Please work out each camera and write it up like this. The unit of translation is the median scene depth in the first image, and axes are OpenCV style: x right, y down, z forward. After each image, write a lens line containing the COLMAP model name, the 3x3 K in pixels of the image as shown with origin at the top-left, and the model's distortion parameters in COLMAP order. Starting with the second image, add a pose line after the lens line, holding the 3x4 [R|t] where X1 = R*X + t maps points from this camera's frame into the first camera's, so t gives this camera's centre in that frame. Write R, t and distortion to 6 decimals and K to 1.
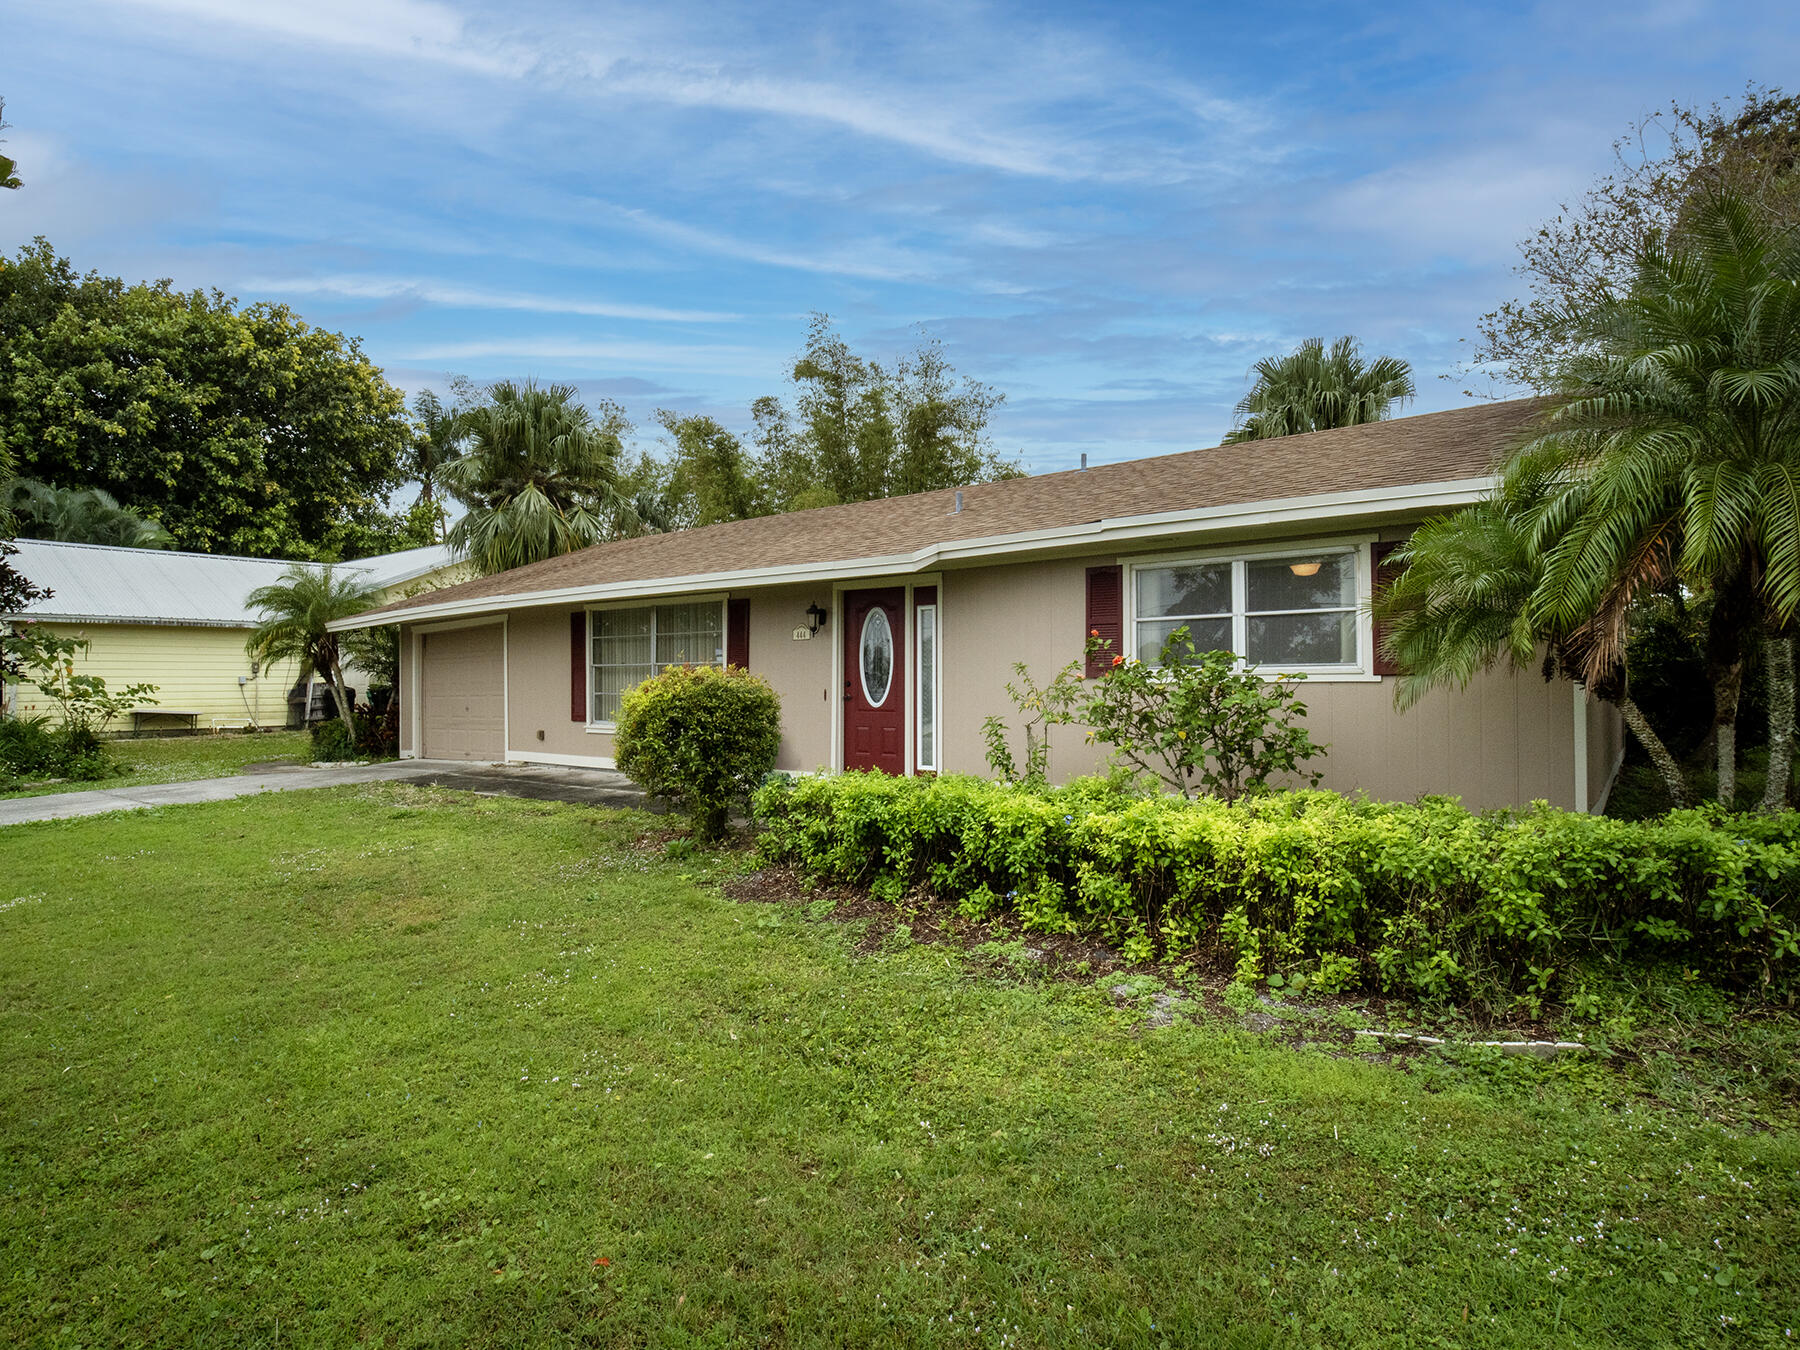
lens RADIAL K [[996.6, 0, 900.0], [0, 996.6, 675.0], [0, 0, 1]] dist [0.004046, -0.000778]
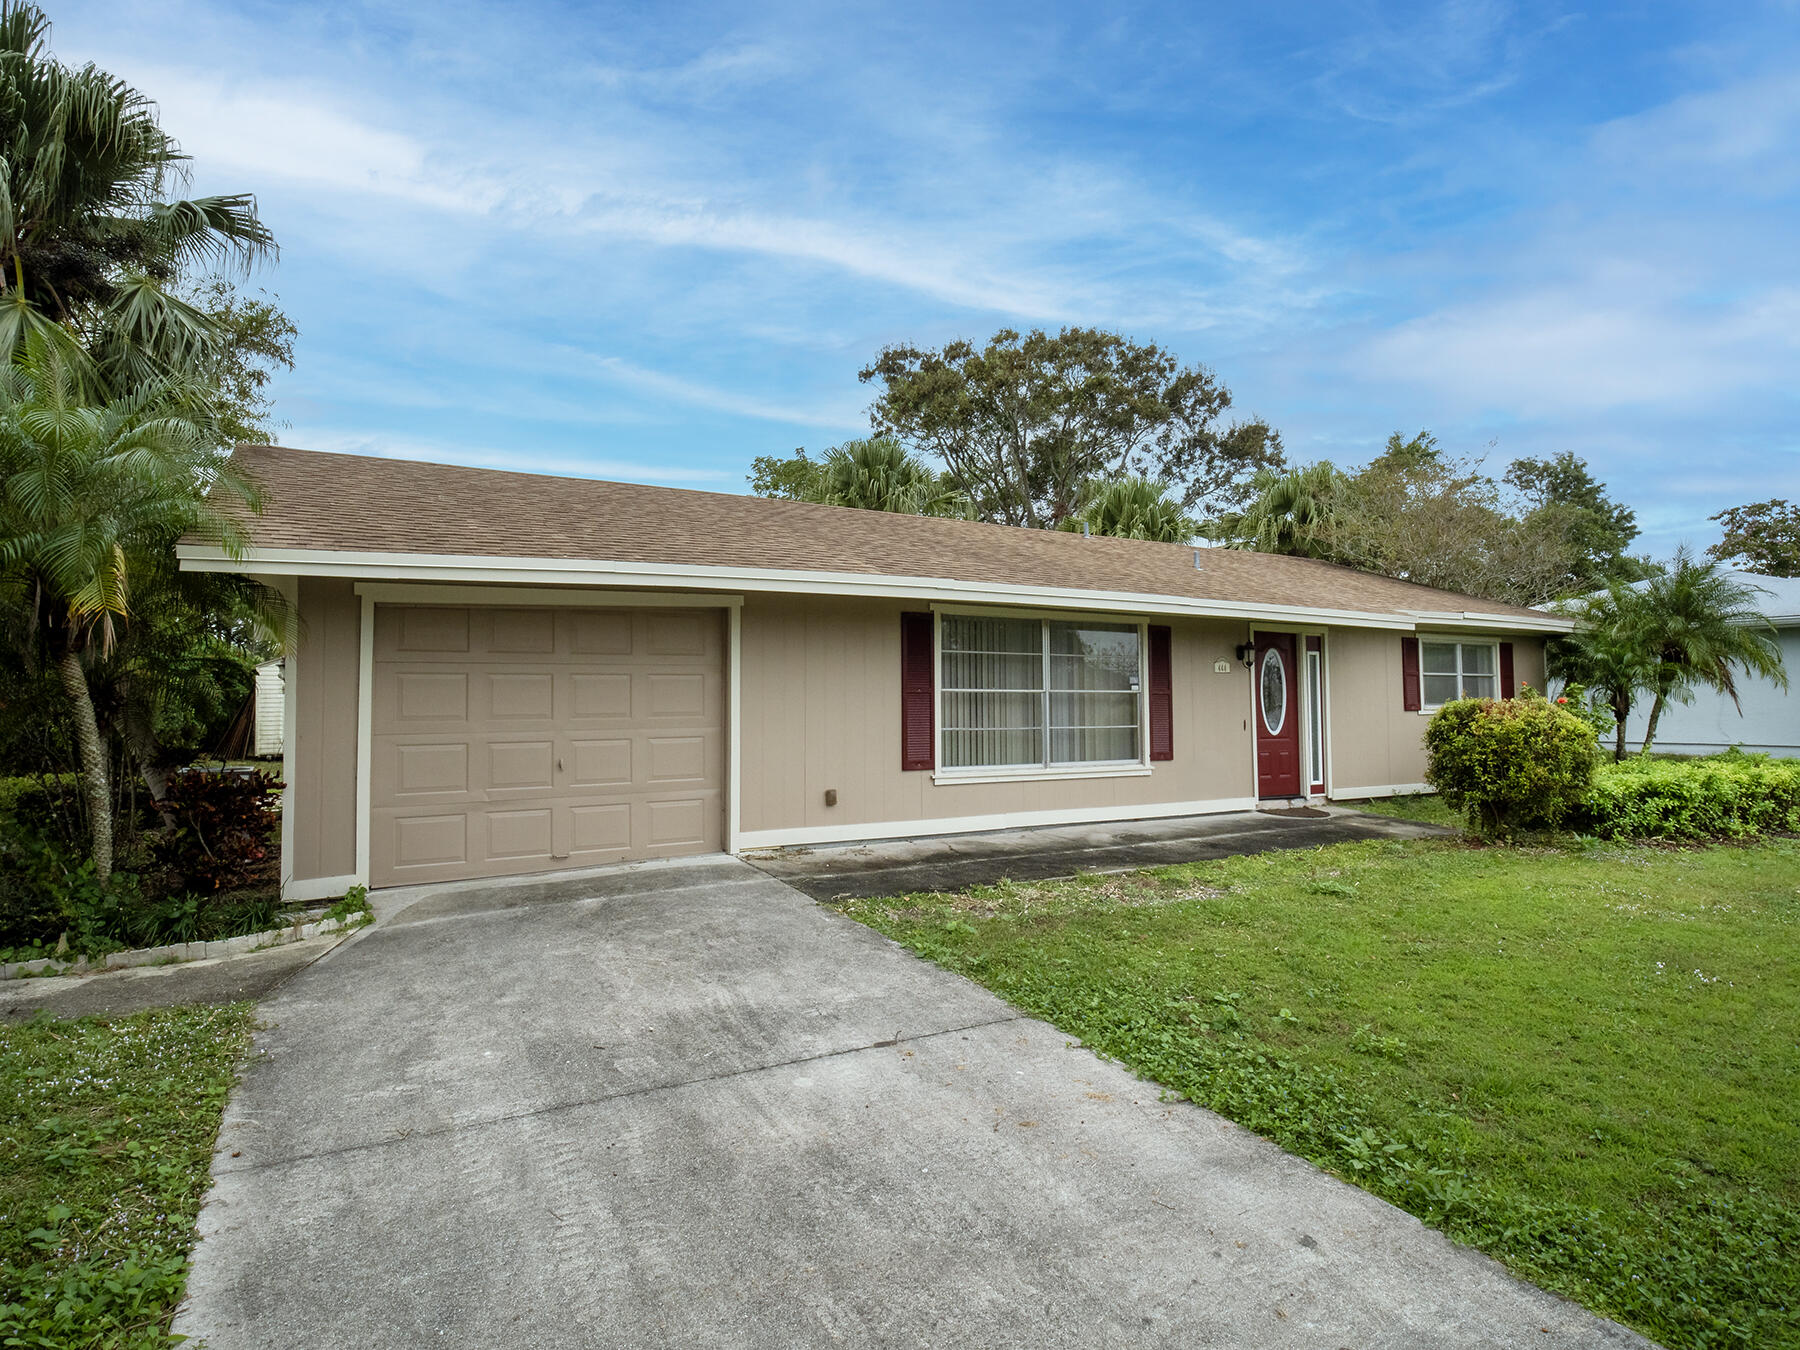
lens RADIAL K [[996.6, 0, 900.0], [0, 996.6, 675.0], [0, 0, 1]] dist [0.004046, -0.000778]
pose [[0.365601, 0.040899, 0.929873, -1.229016], [-0.003365, 0.999086, -0.042621, 0.013677], [-0.930766, 0.012454, 0.365404, 0.955446]]
